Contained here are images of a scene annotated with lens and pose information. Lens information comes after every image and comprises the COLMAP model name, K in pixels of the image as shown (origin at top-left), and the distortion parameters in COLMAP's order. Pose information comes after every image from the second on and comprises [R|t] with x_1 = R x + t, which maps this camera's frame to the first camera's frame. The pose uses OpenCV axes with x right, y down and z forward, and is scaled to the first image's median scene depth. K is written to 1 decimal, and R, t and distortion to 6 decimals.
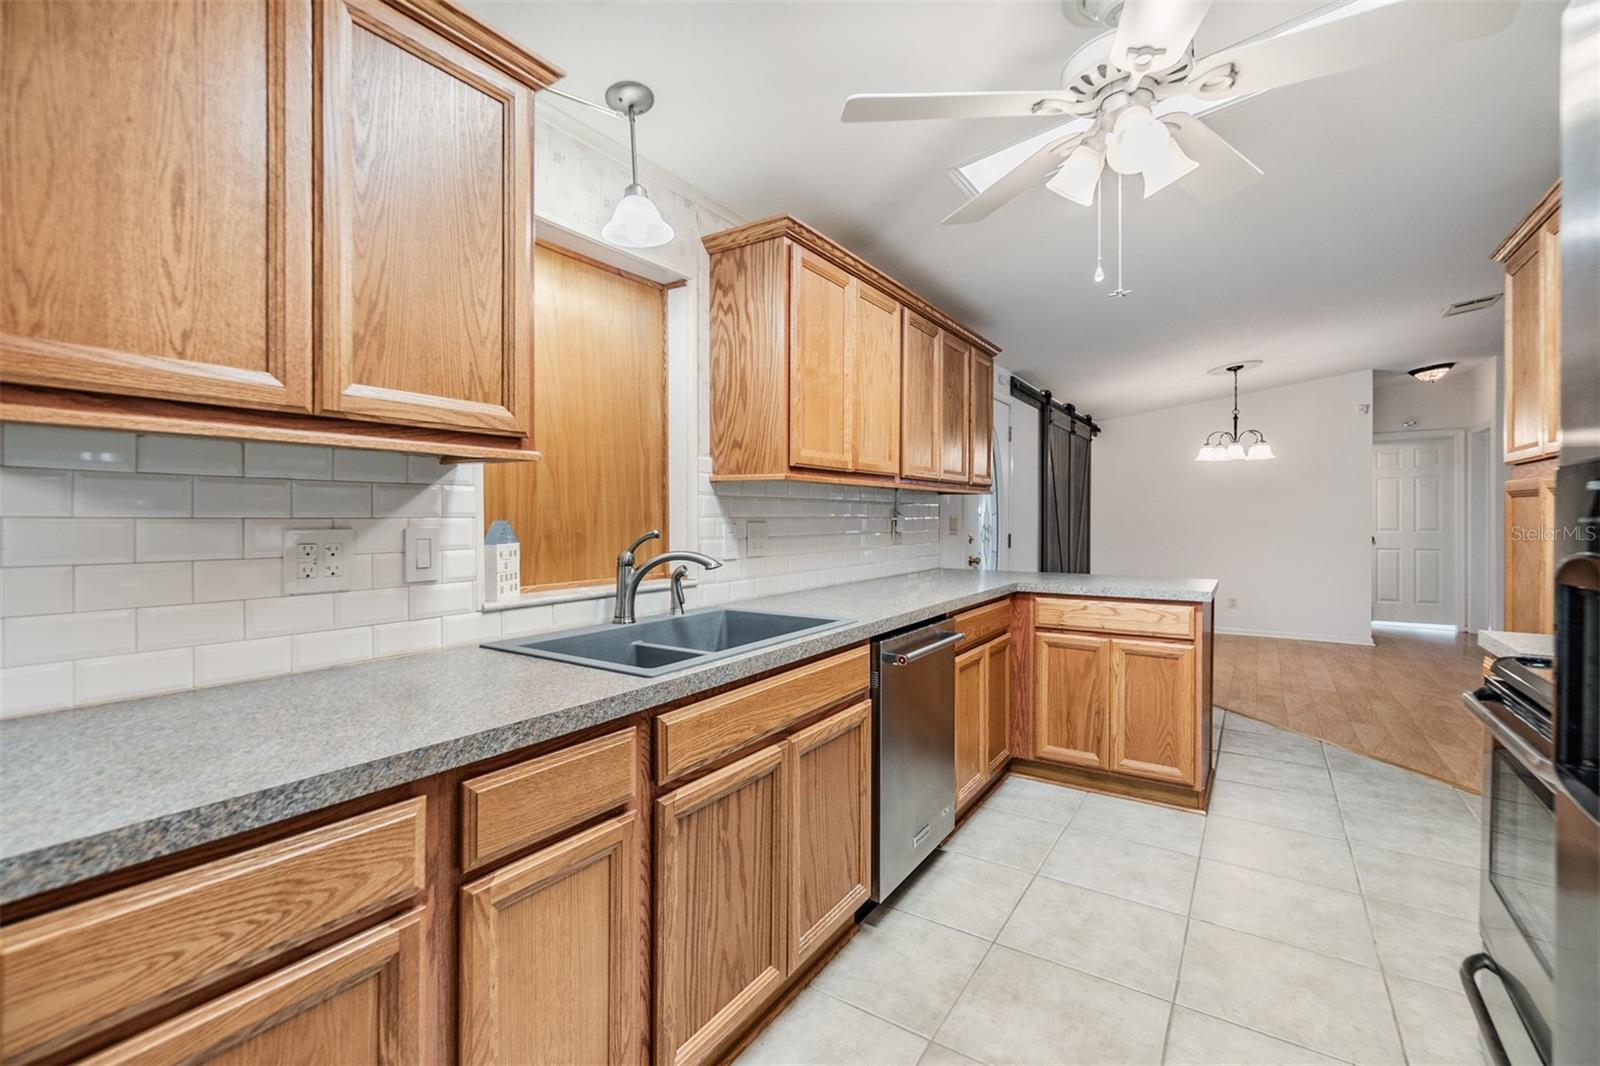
lens RADIAL K [[702.3, 0, 797.6], [0, 702.3, 521.0], [0, 0, 1]] dist [0.002153, 0.000674]
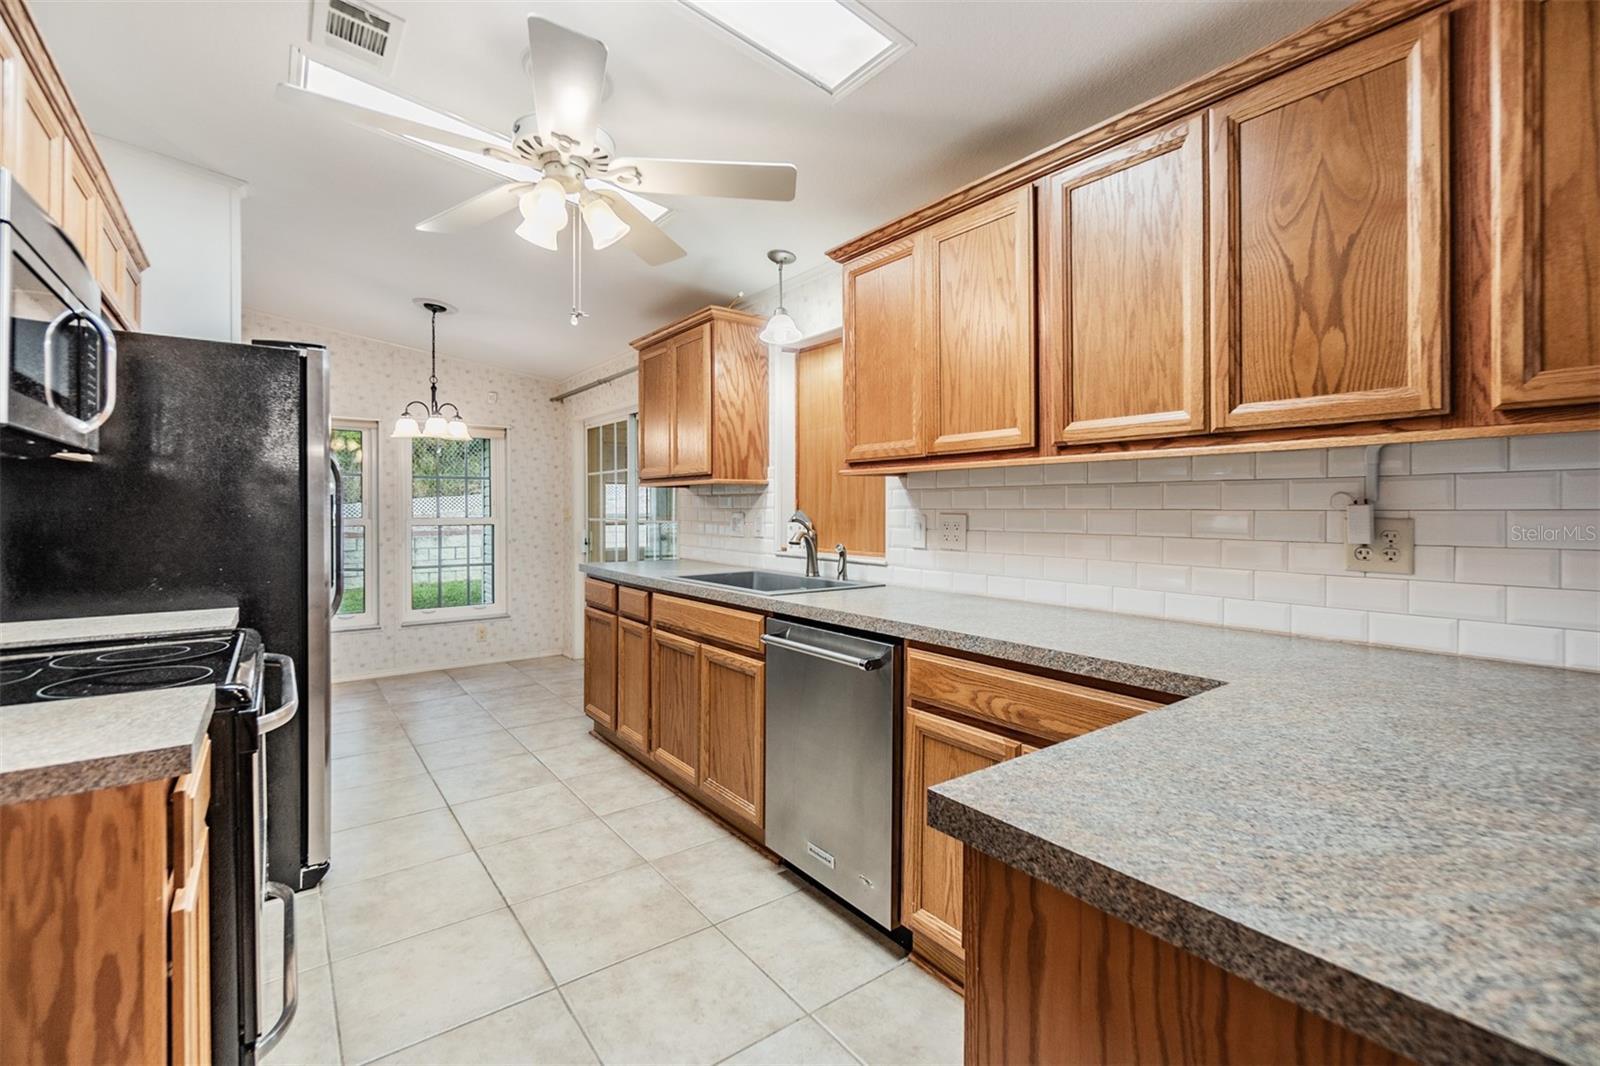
lens RADIAL K [[702.3, 0, 798.1], [0, 702.3, 511.3], [0, 0, 1]] dist [-0.002019, 0.000971]
pose [[-0.335629, 0.001933, -0.941992, 1.147187], [-0.007976, 0.999956, 0.004893, -0.006016], [0.941960, 0.009156, -0.335599, 1.392056]]
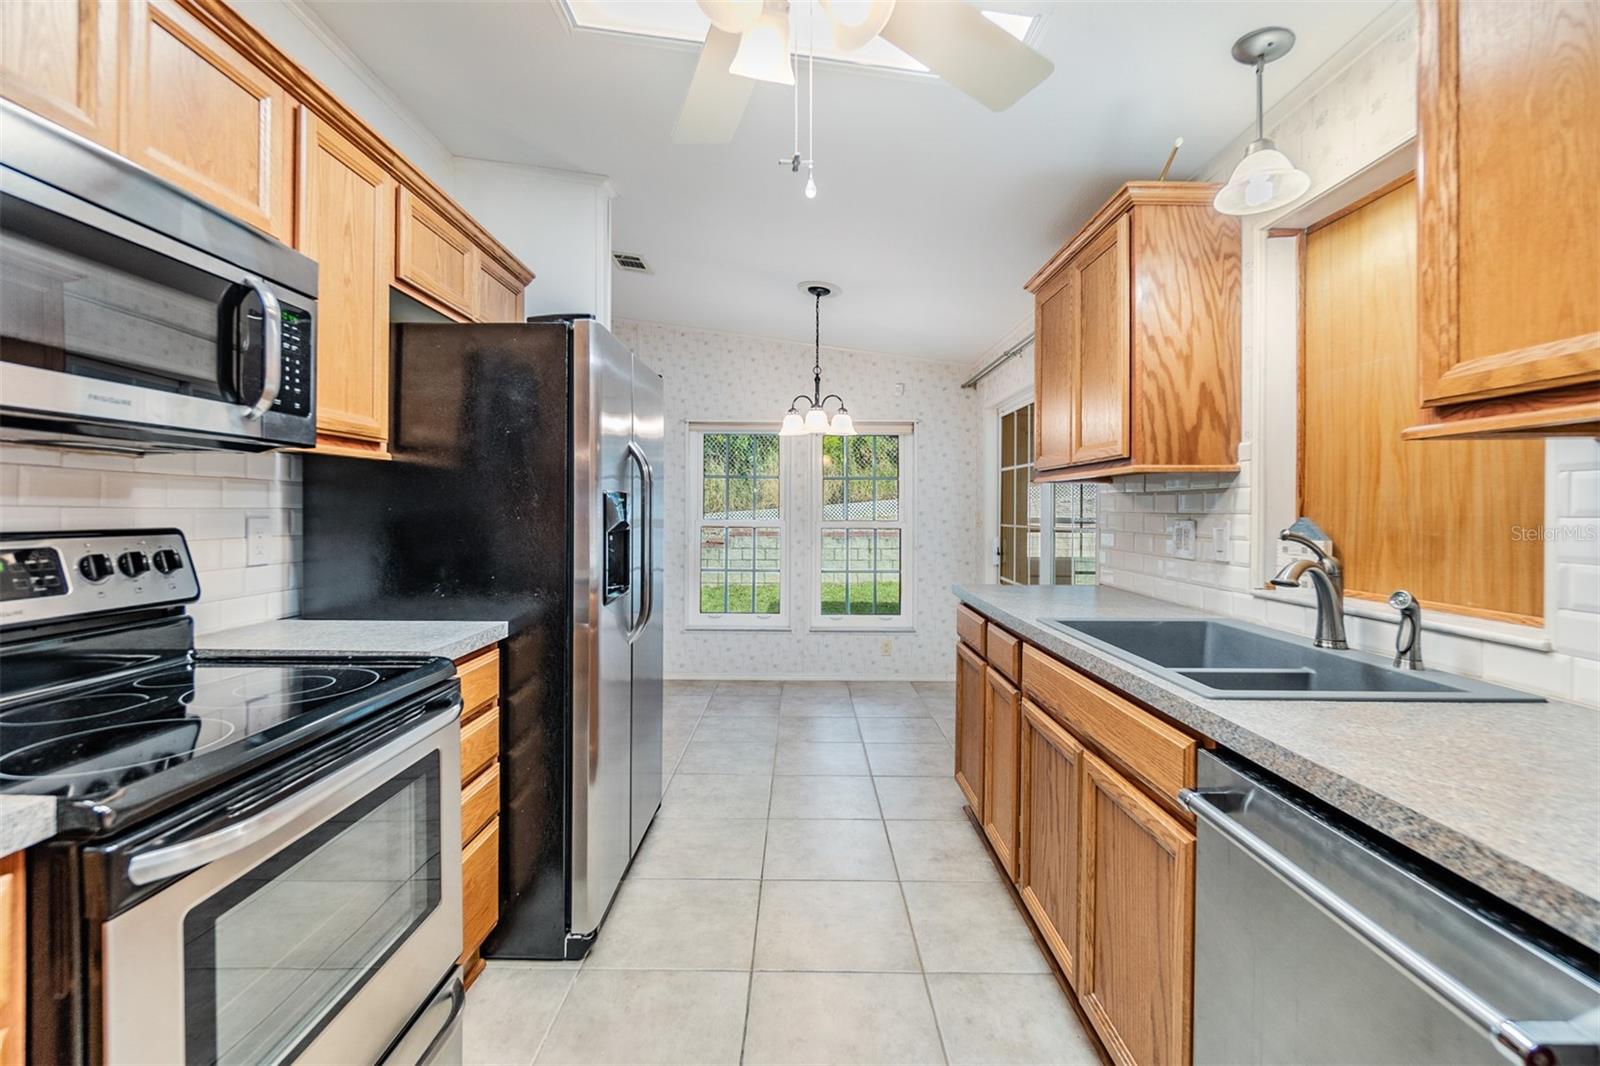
lens RADIAL K [[702.3, 0, 798.1], [0, 702.3, 511.3], [0, 0, 1]] dist [-0.002019, 0.000971]
pose [[-0.834288, -0.006359, -0.551292, 0.650547], [-0.012269, 0.999900, 0.007034, -0.006872], [0.551192, 0.012633, -0.834283, 1.240918]]
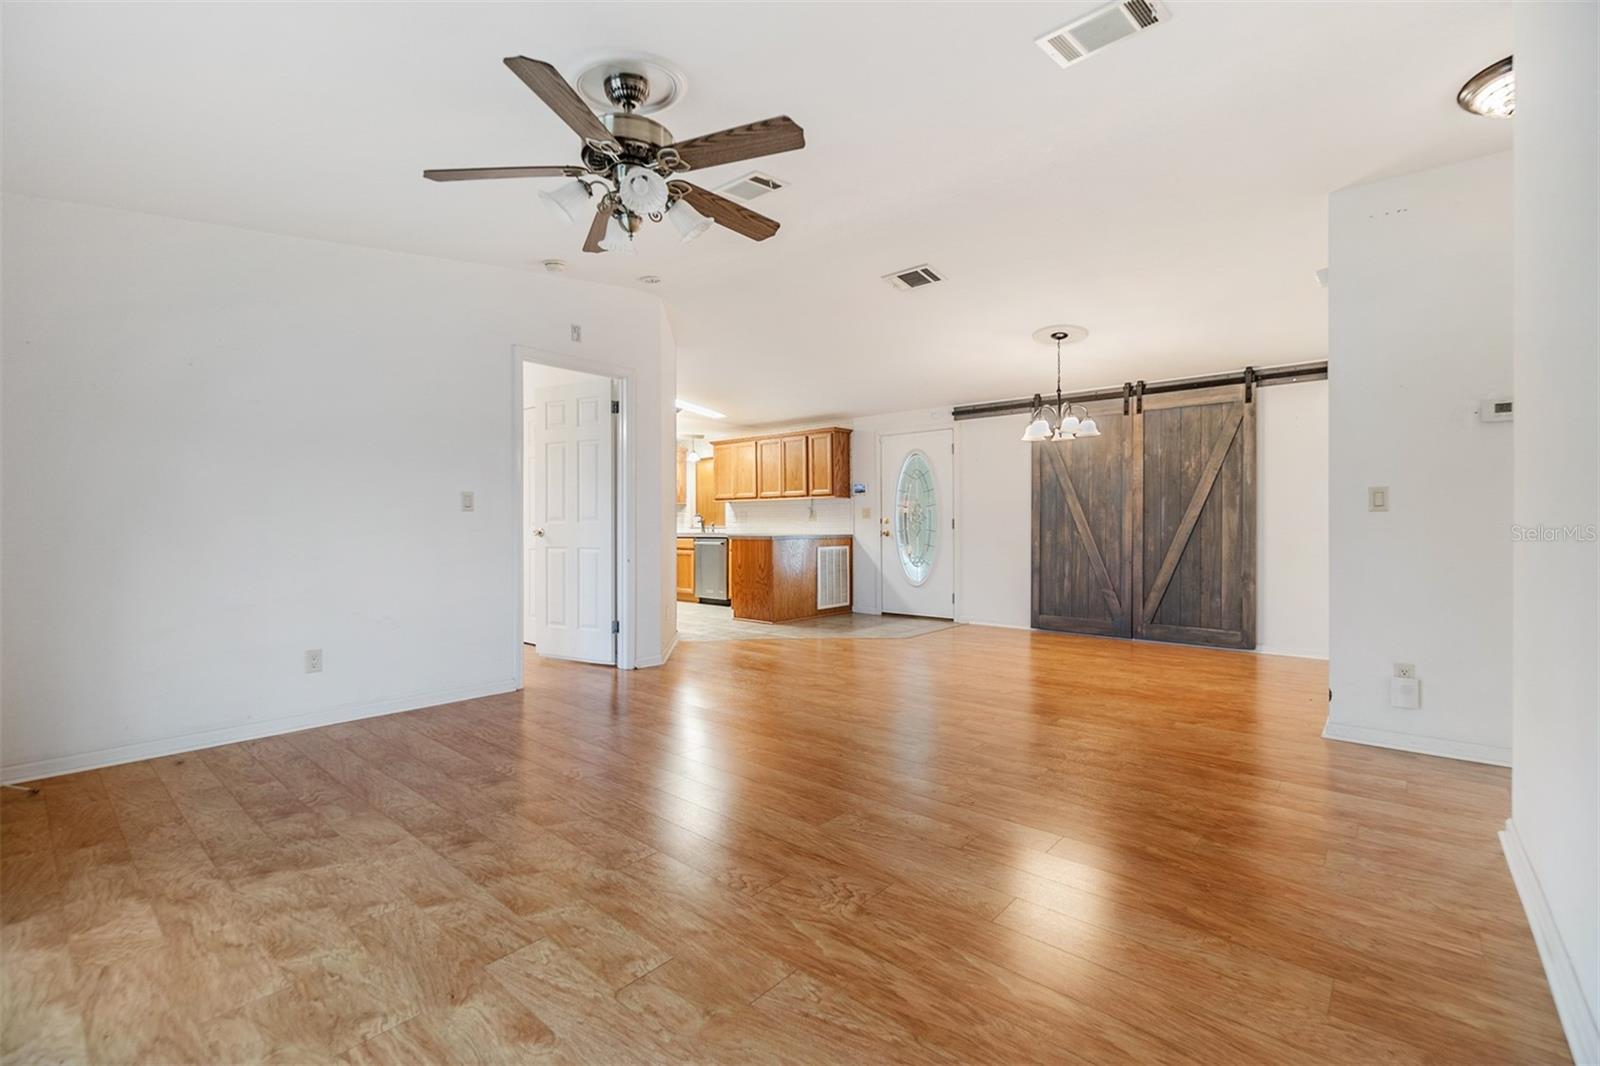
lens RADIAL K [[702.3, 0, 798.1], [0, 702.3, 511.3], [0, 0, 1]] dist [-0.002019, 0.000971]
pose [[-0.125756, -0.023818, -0.991775, 4.386238], [-0.005362, 0.999713, -0.023329, 0.096904], [0.992047, 0.002384, -0.125848, 2.162291]]
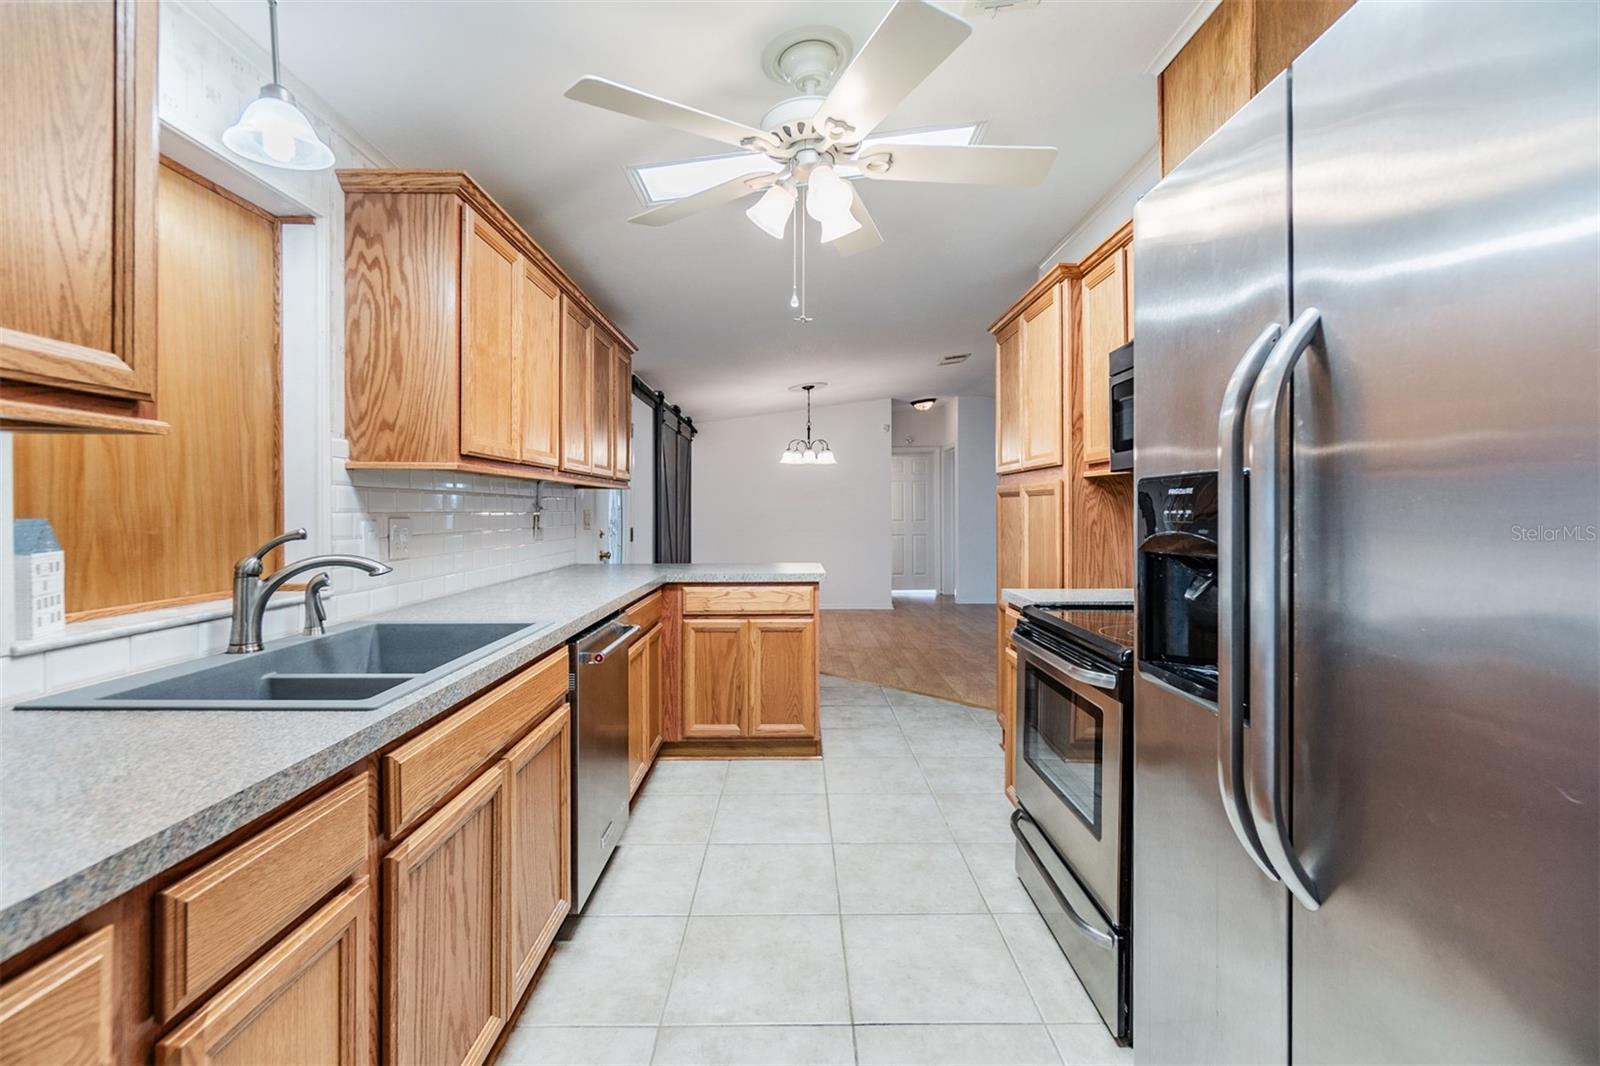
lens RADIAL K [[702.3, 0, 798.1], [0, 702.3, 511.3], [0, 0, 1]] dist [-0.002019, 0.000971]
pose [[0.831174, -0.002266, 0.556007, -0.160111], [0.005591, 0.999975, -0.004283, -0.000539], [-0.555984, 0.006668, 0.831166, 0.031135]]
